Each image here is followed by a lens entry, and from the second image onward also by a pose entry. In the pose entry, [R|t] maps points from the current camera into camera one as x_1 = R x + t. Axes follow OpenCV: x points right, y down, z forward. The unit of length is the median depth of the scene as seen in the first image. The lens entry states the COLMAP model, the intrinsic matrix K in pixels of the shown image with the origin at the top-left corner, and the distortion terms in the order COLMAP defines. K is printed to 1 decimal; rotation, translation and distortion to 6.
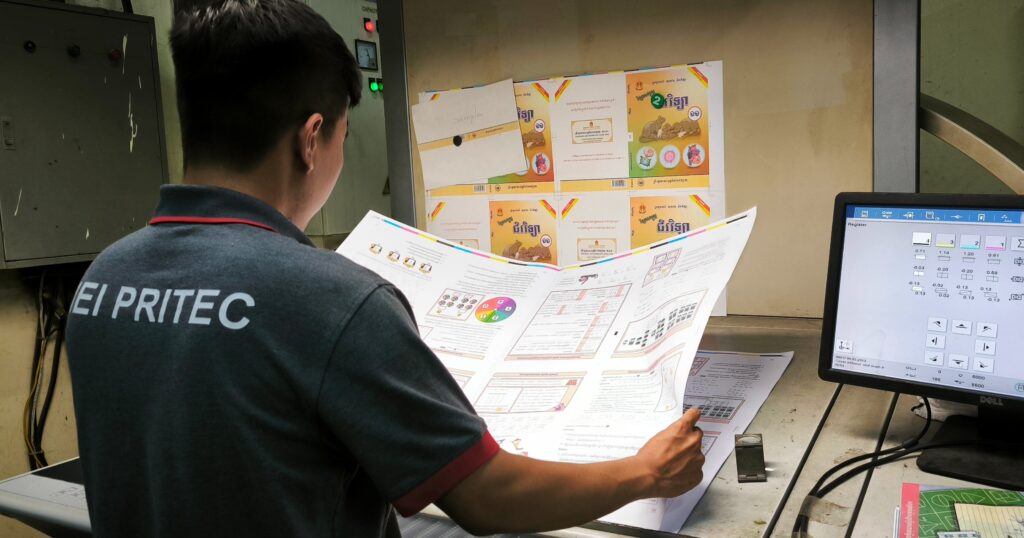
lens RADIAL K [[860.7, 0, 568.3], [0, 860.7, 268.1], [0, 0, 1]] dist [0.032810, -0.014573]
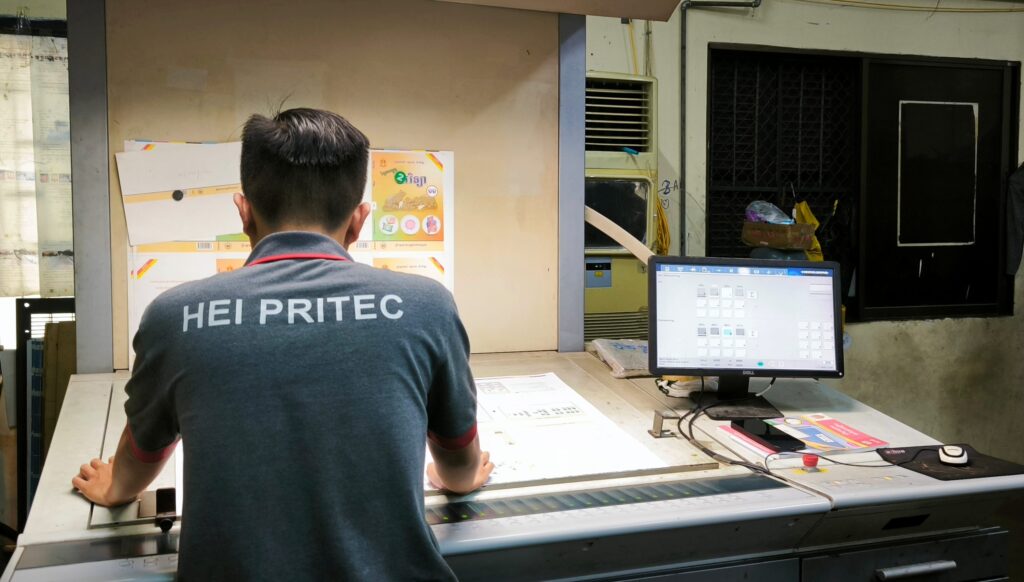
lens RADIAL K [[944.5, 0, 512.0], [0, 944.5, 291.0], [0, 0, 1]] dist [0.018796, 0.003138]
pose [[0.665672, 0.002322, 0.746241, -0.750319], [0.050107, 0.997599, -0.047802, 0.031072], [-0.744560, 0.069212, 0.663958, 0.032088]]
